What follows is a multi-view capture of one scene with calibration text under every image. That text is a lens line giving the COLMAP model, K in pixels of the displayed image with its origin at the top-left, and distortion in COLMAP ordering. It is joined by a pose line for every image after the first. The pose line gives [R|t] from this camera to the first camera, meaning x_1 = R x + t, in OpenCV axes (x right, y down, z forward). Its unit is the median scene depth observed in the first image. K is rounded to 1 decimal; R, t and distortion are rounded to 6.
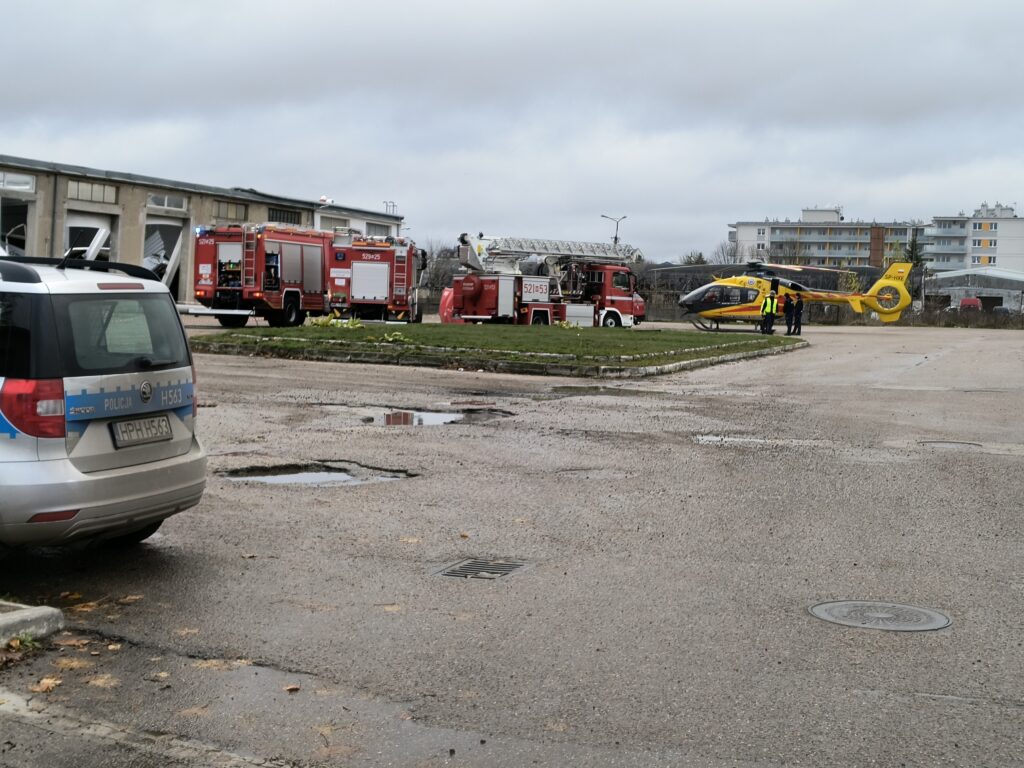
lens RADIAL K [[1568.3, 0, 513.5], [0, 1568.3, 399.8], [0, 0, 1]] dist [0.153641, -0.991758]
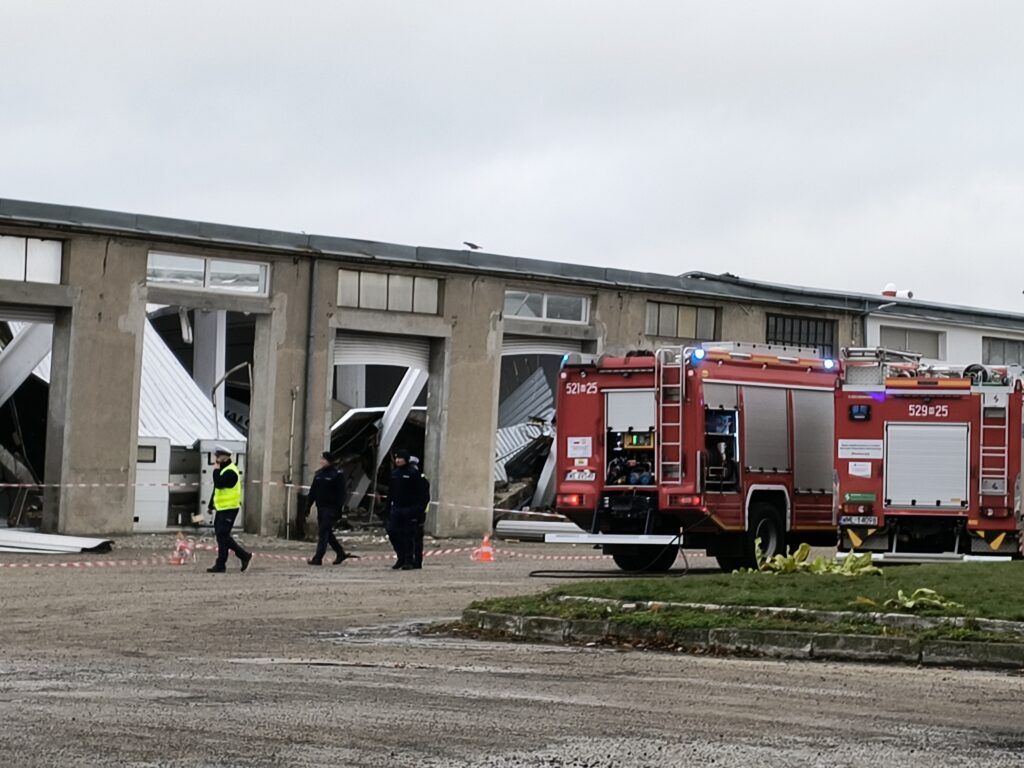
lens RADIAL K [[3269.4, 0, 559.4], [0, 3269.4, 382.7], [0, 0, 1]] dist [0.344085, -4.941666]
pose [[0.970915, -0.028368, -0.237740, 0.026612], [0.004647, 0.995002, -0.099748, -0.006063], [0.239381, 0.095742, 0.966194, 0.068675]]
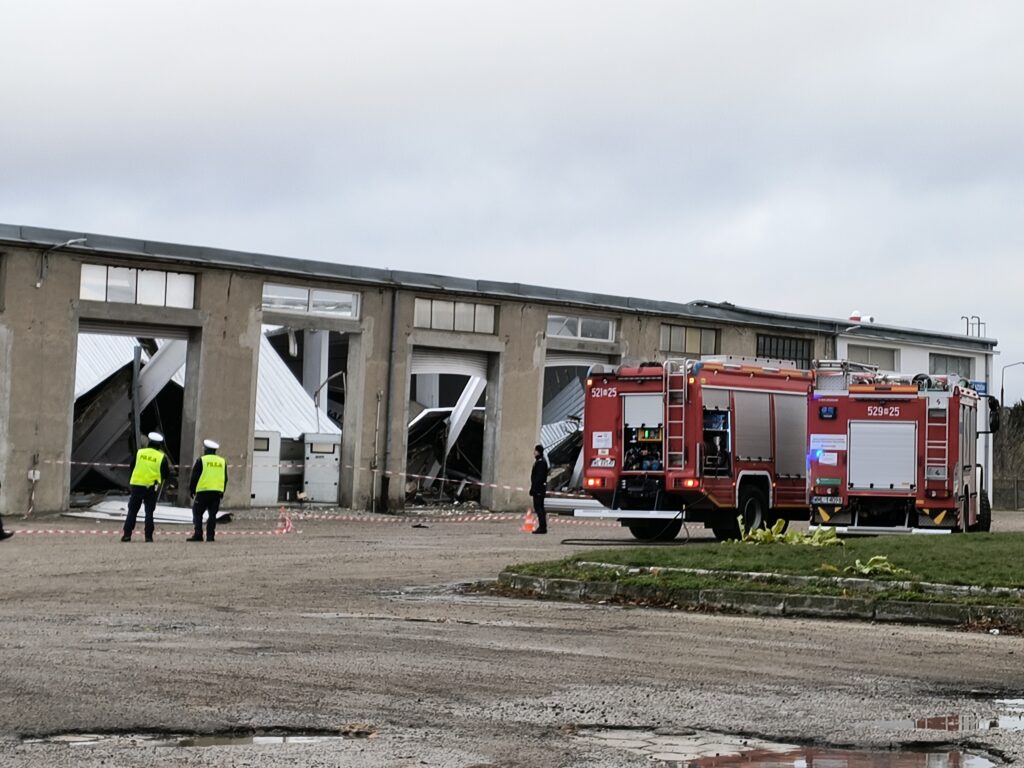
lens RADIAL K [[2544.7, 0, 533.1], [0, 2544.7, 350.6], [0, 0, 1]] dist [0.323383, -4.242244]
pose [[0.964443, -0.029803, -0.262606, 0.024320], [-0.000620, 0.993364, -0.115012, -0.008334], [0.264291, 0.111085, 0.958024, 0.098002]]
